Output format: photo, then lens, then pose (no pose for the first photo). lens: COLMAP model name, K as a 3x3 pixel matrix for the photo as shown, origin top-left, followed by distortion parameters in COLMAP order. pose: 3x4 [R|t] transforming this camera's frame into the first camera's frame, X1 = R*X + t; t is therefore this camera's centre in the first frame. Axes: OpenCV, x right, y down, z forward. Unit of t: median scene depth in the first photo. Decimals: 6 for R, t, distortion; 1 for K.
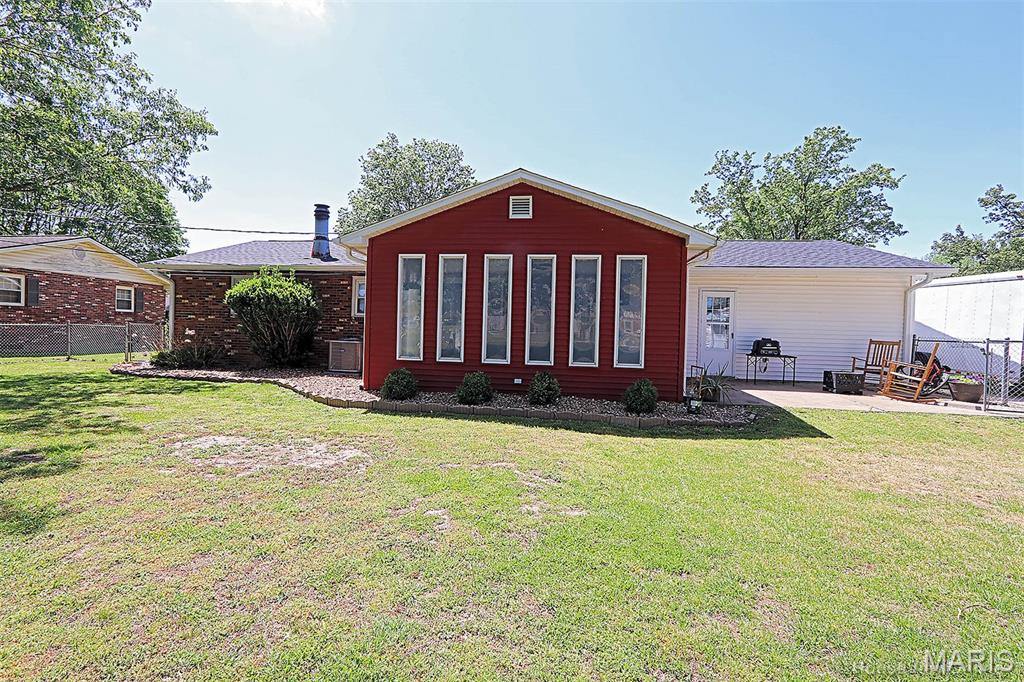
lens RADIAL K [[474.5, 0, 512.0], [0, 474.5, 341.0], [0, 0, 1]] dist [-0.011039, 0.000010]
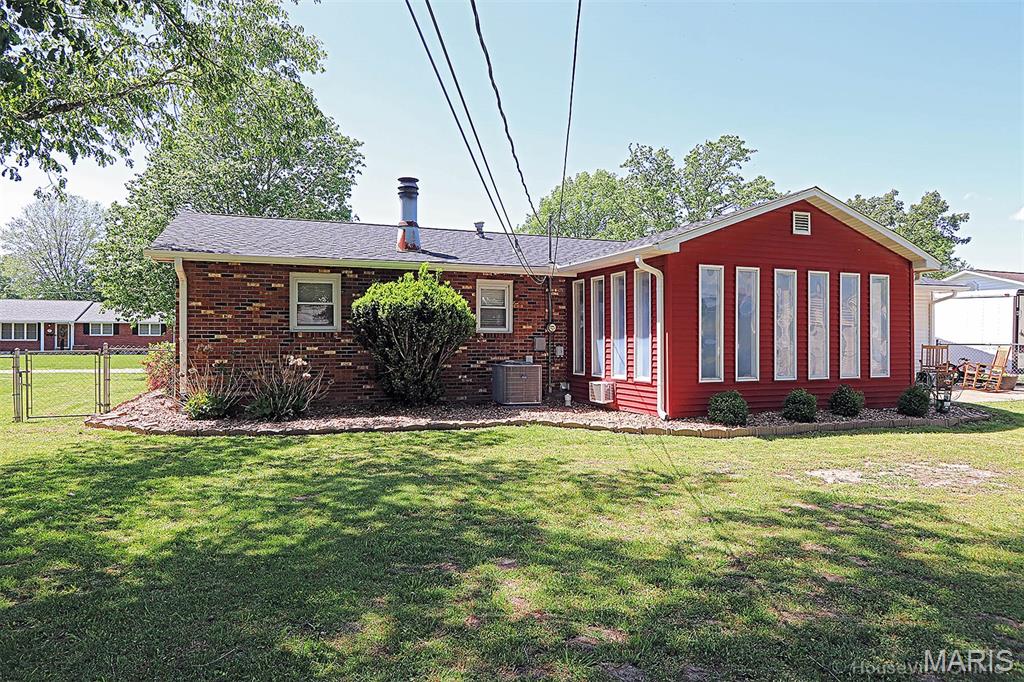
lens RADIAL K [[631.8, 0, 512.0], [0, 631.8, 341.0], [0, 0, 1]] dist [-0.001582, 0.000580]
pose [[0.869218, -0.025980, 0.493746, -0.979412], [0.032713, 0.999452, -0.005000, -0.038647], [-0.493345, 0.020499, 0.869592, 0.120912]]
